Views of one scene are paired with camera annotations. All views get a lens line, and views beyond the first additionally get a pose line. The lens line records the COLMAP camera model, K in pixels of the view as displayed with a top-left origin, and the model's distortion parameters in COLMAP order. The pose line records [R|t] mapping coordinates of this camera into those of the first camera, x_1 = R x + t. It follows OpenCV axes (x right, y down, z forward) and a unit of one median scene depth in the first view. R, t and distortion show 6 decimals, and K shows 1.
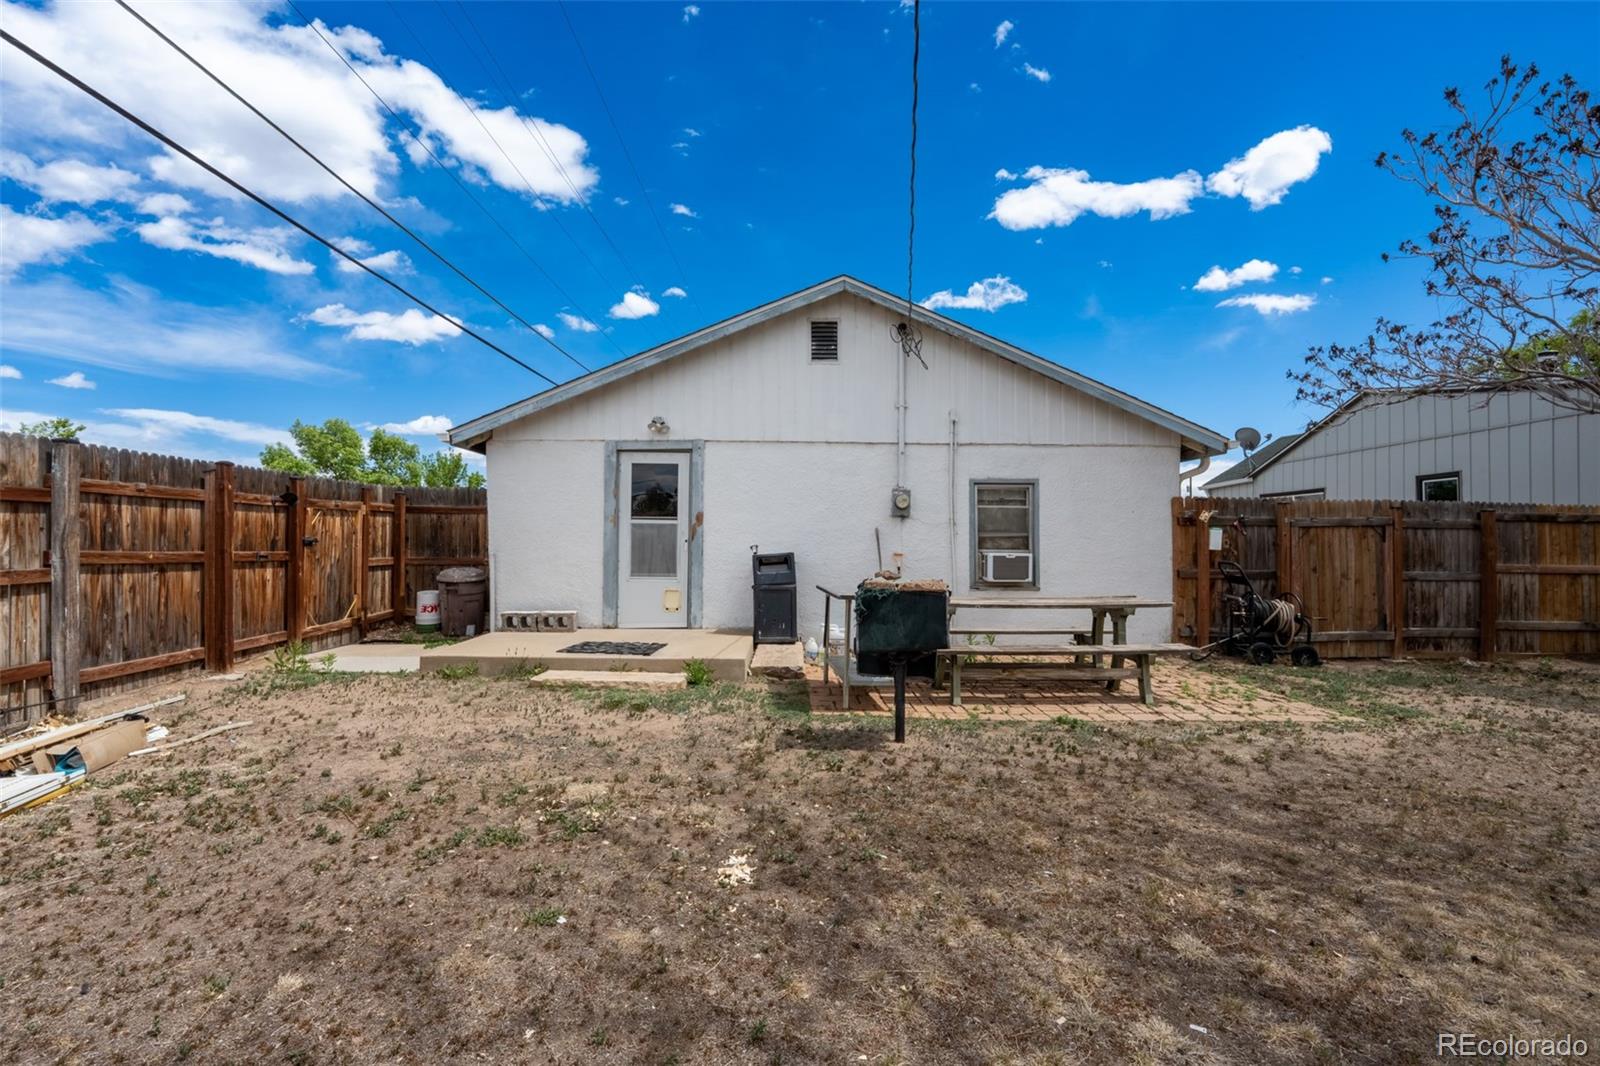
lens RADIAL K [[705.6, 0, 797.1], [0, 705.6, 535.9], [0, 0, 1]] dist [-0.010915, 0.002915]
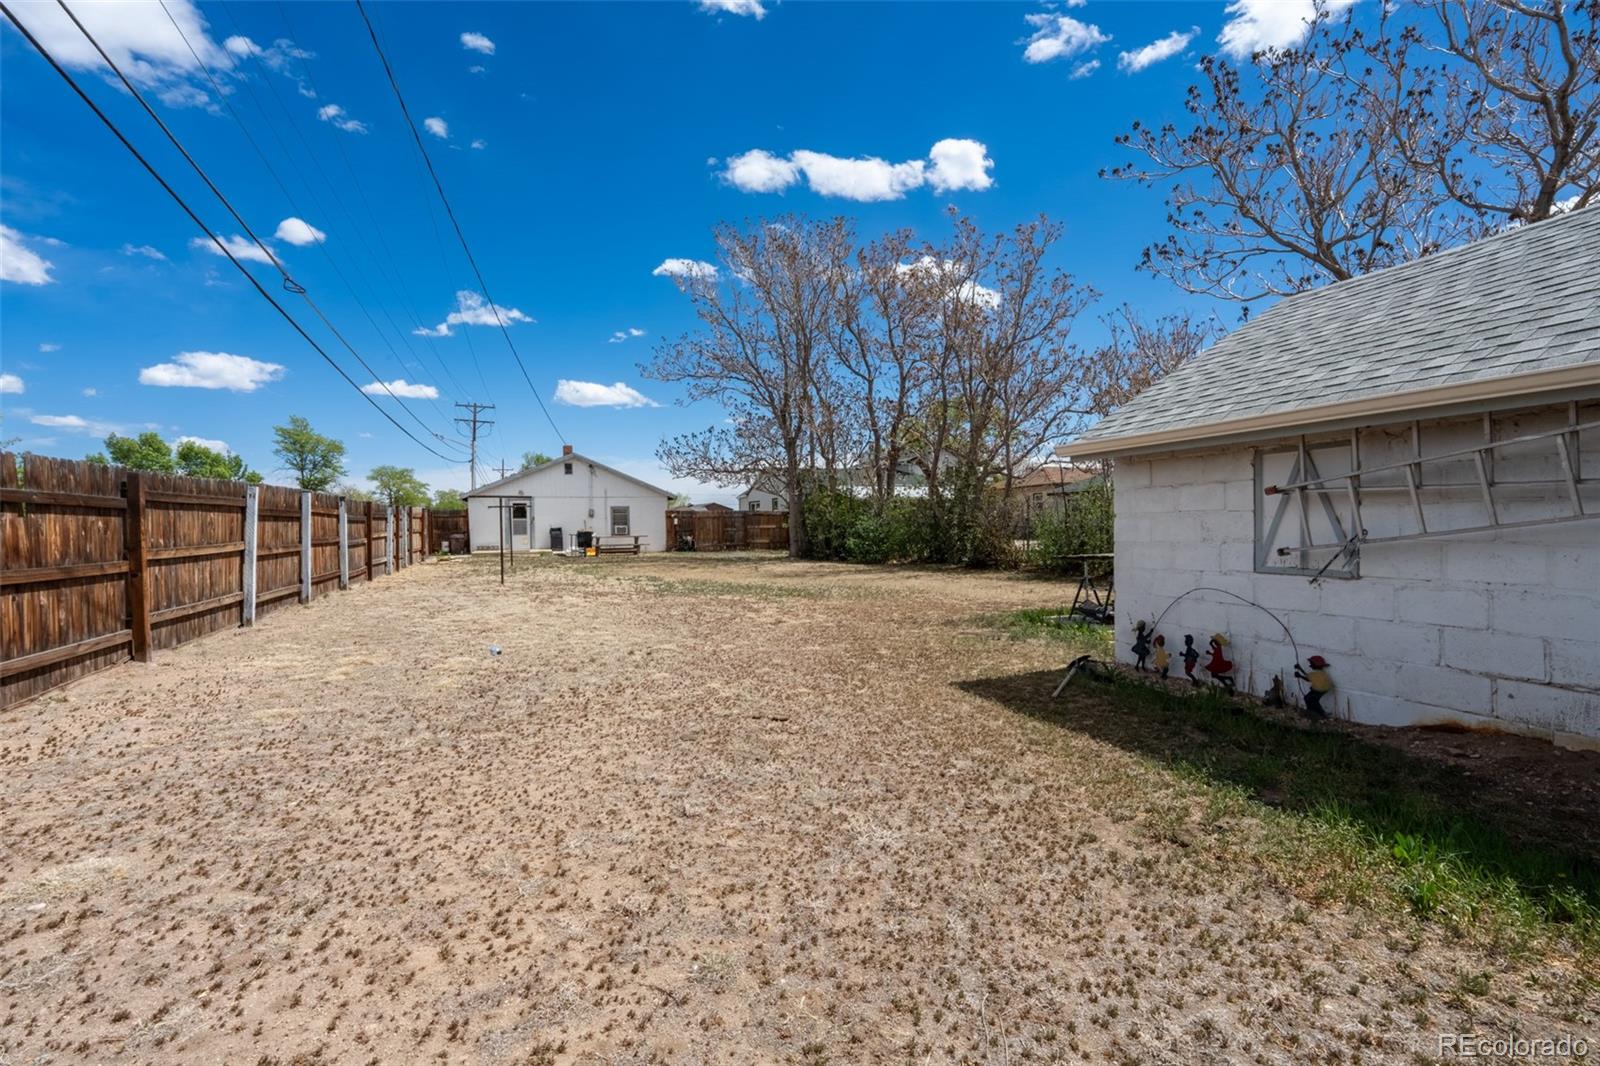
lens RADIAL K [[705.6, 0, 794.2], [0, 705.6, 531.8], [0, 0, 1]] dist [-0.010915, 0.002915]
pose [[0.943243, -0.023501, 0.331271, -0.075836], [0.017914, 0.999641, 0.019908, -0.003829], [-0.331620, -0.012843, 0.943326, -2.833340]]
